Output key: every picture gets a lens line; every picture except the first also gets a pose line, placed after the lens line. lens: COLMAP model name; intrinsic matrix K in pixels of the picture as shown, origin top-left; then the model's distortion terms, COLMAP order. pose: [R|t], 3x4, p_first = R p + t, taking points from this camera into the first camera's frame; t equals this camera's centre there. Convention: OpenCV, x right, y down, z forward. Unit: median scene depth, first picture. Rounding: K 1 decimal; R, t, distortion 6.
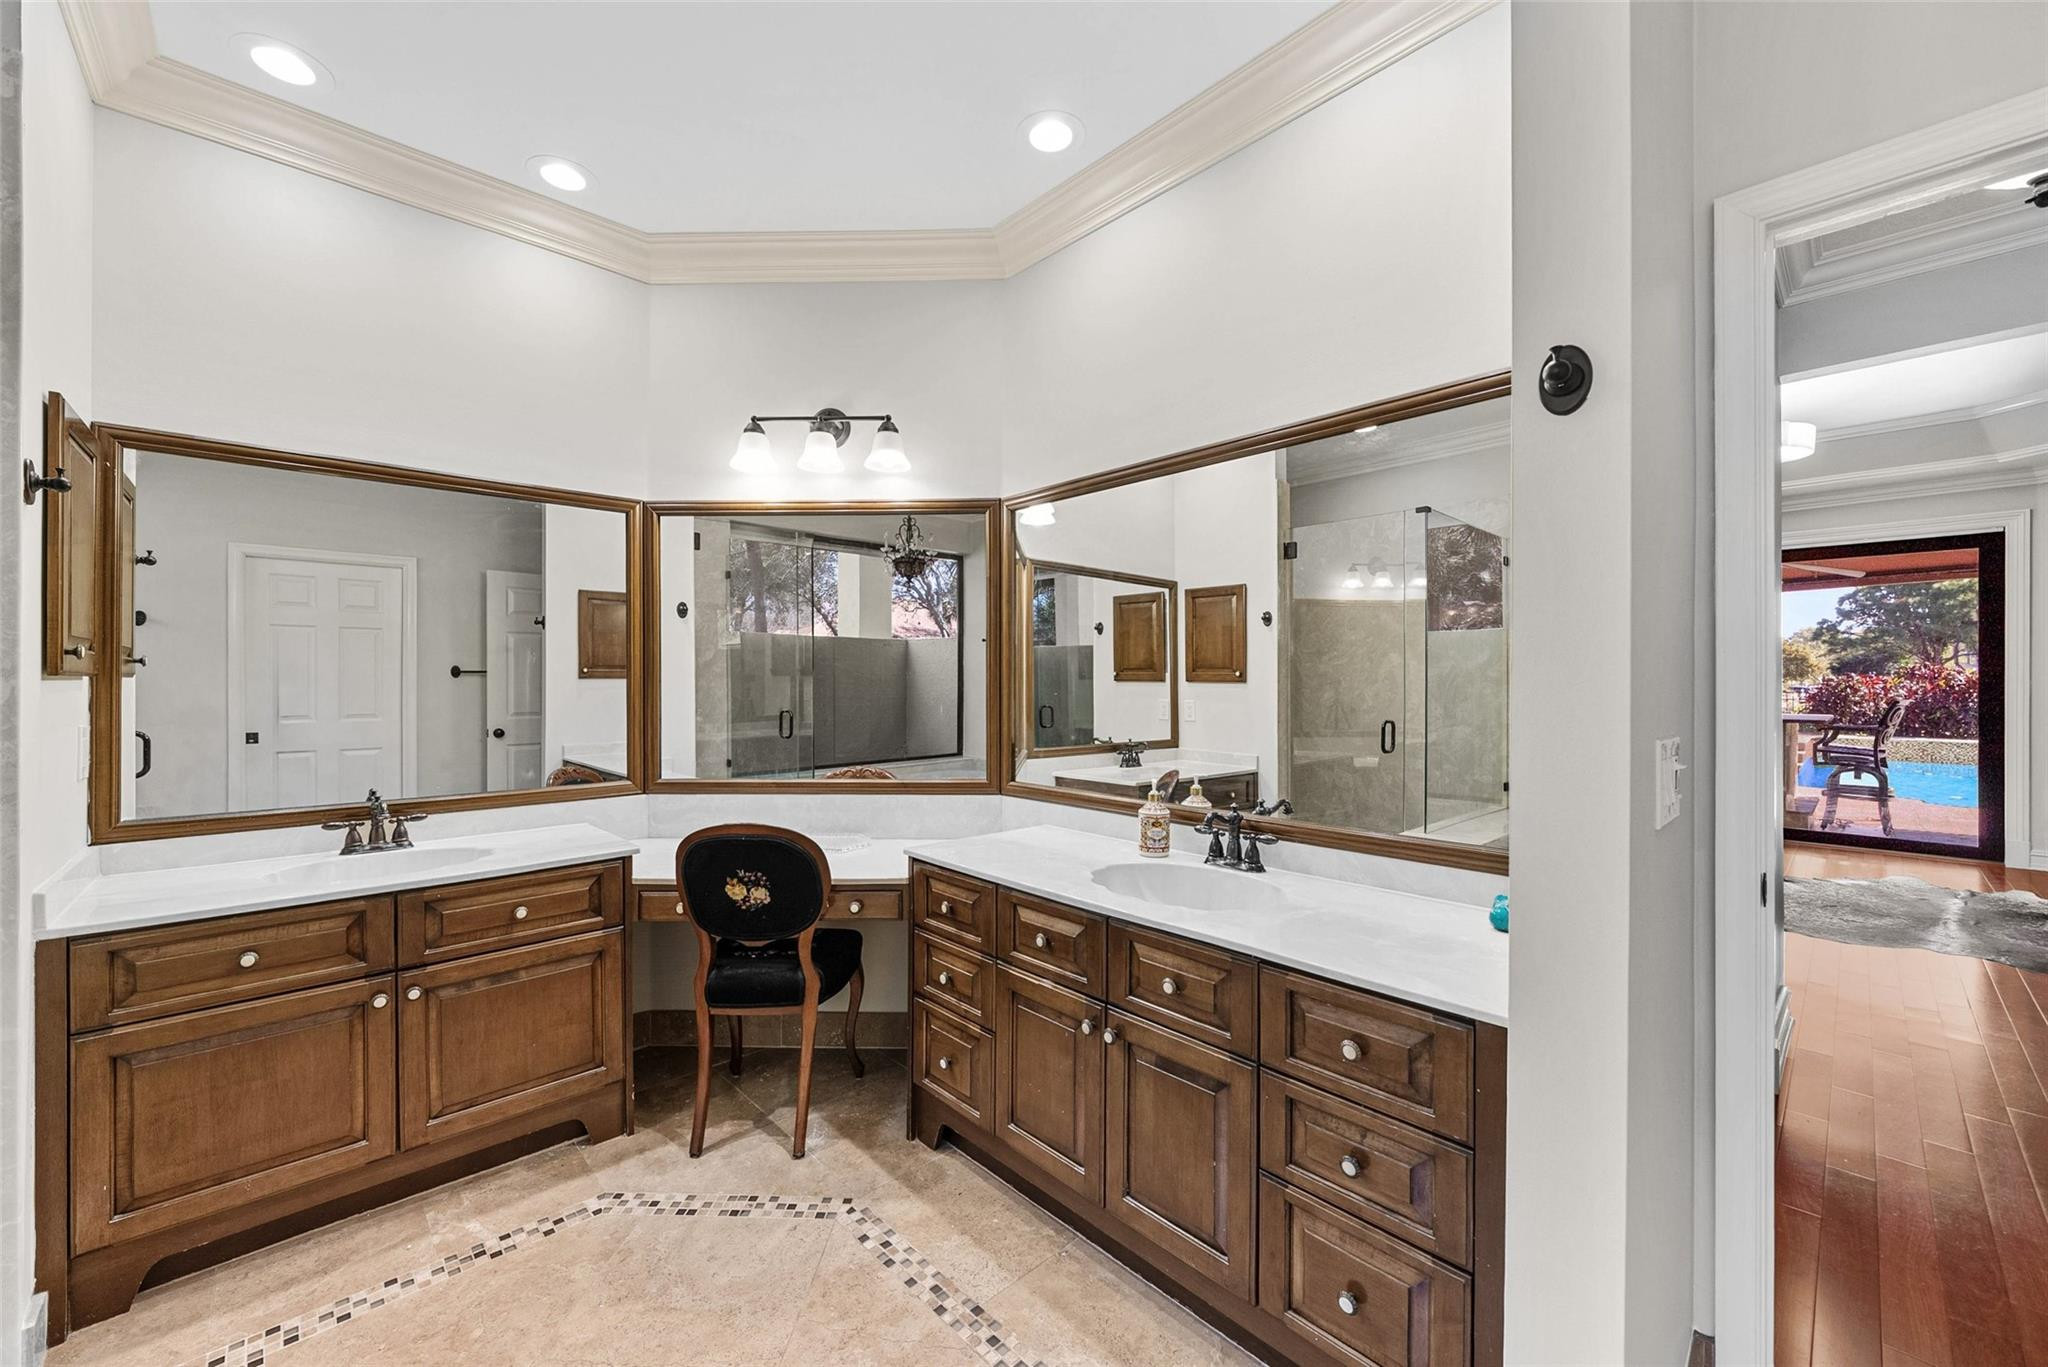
lens RADIAL K [[787.6, 0, 1025.1], [0, 787.6, 682.1], [0, 0, 1]] dist [-0.000738, 0.000054]
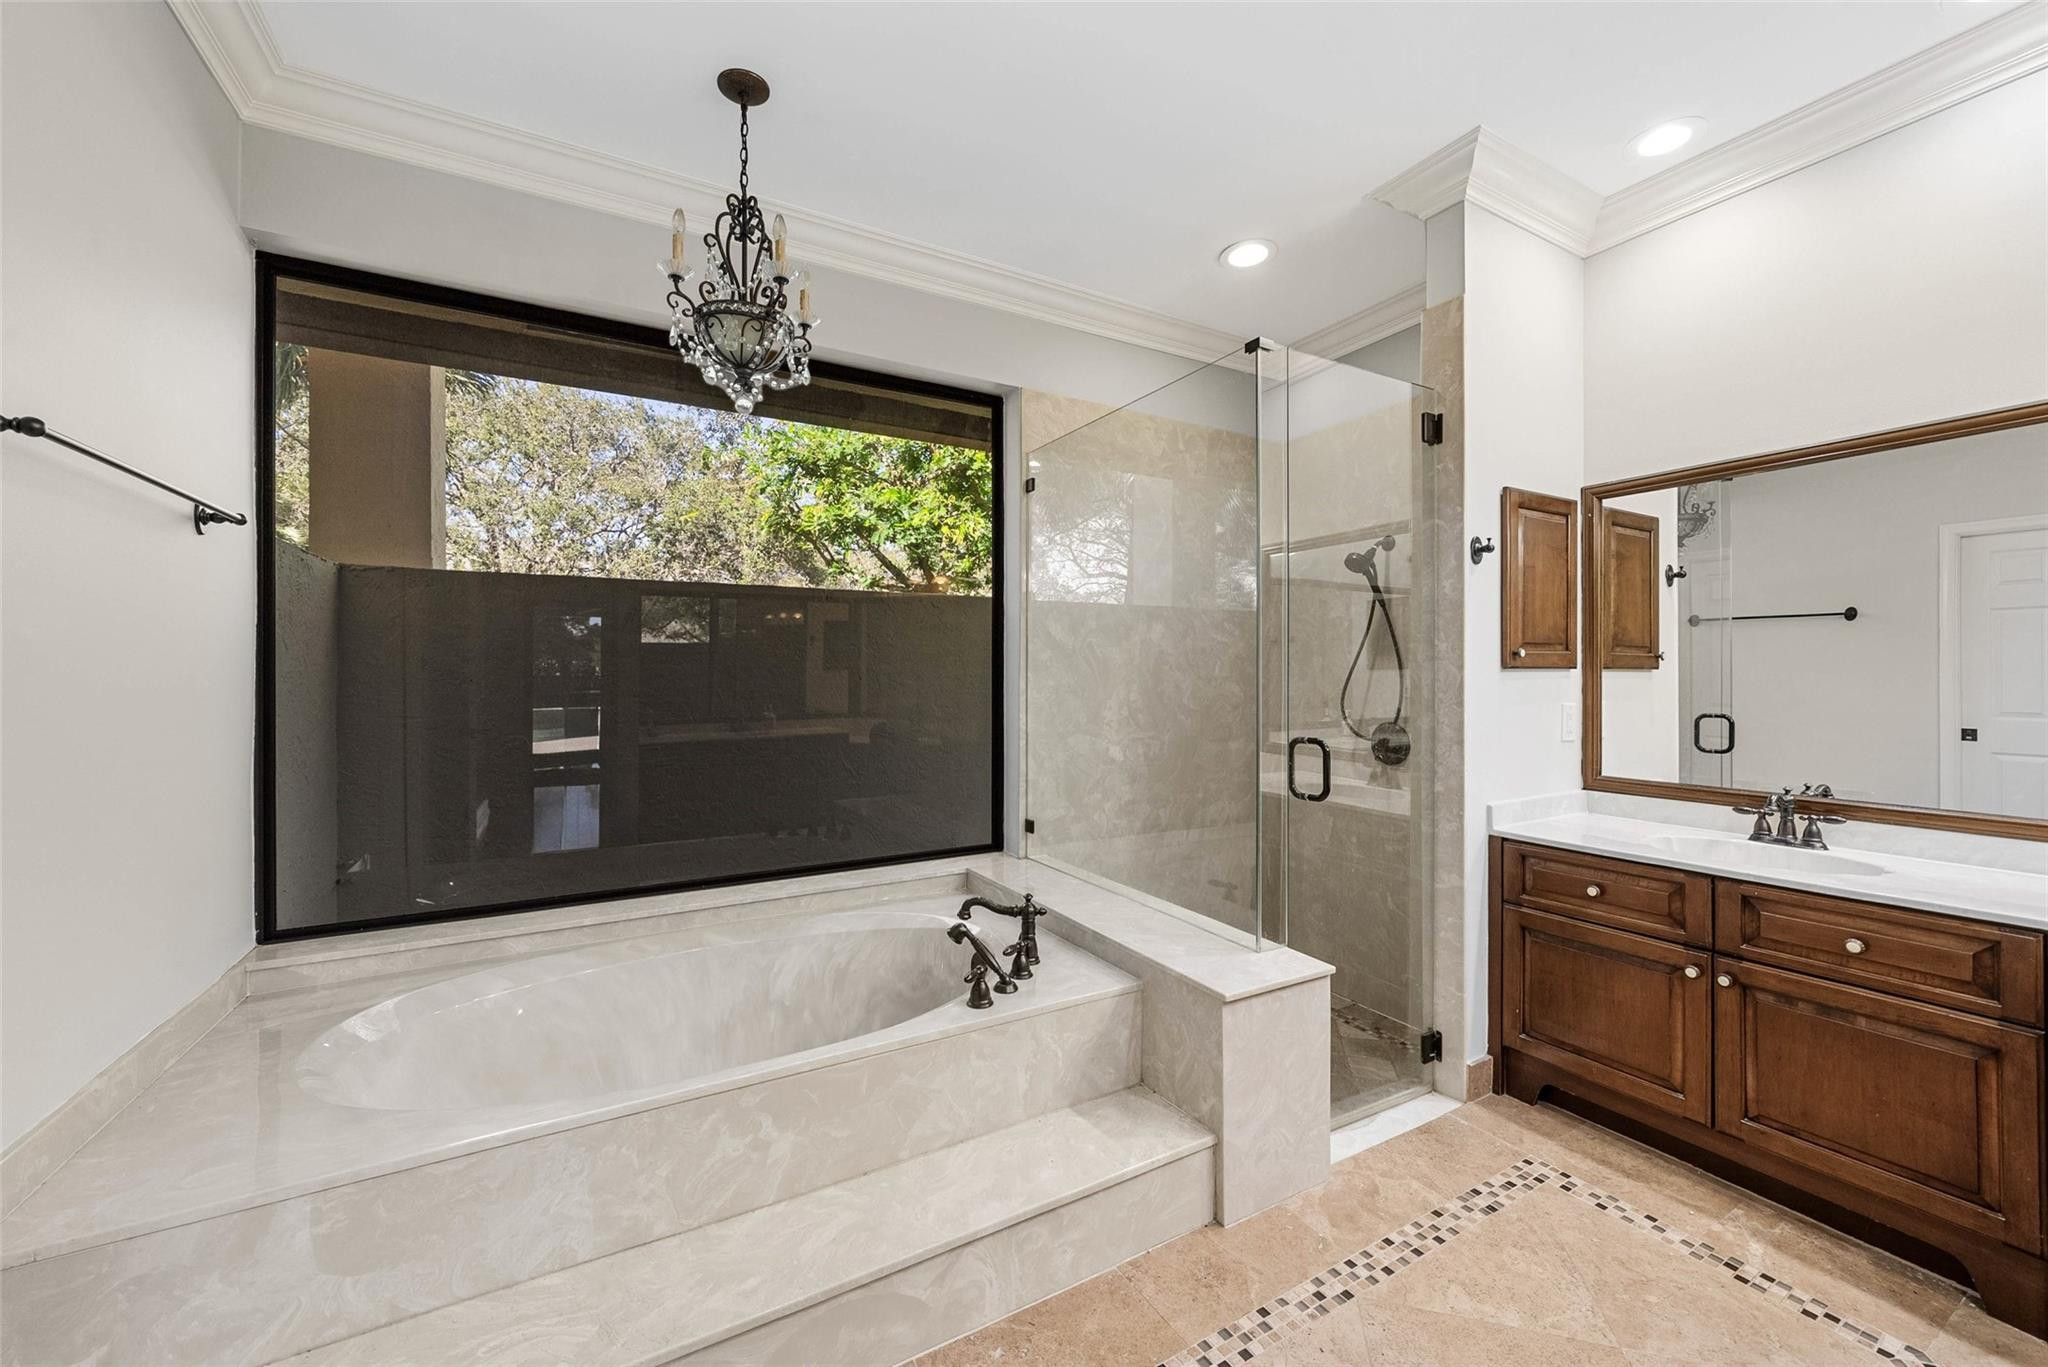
lens RADIAL K [[787.6, 0, 1023.5], [0, 787.6, 676.0], [0, 0, 1]] dist [-0.000738, 0.000054]
pose [[-0.232896, 0.002408, -0.972499, 0.408080], [0.000291, 0.999997, 0.002406, 0.001465], [0.972502, 0.000278, -0.232896, 0.351899]]
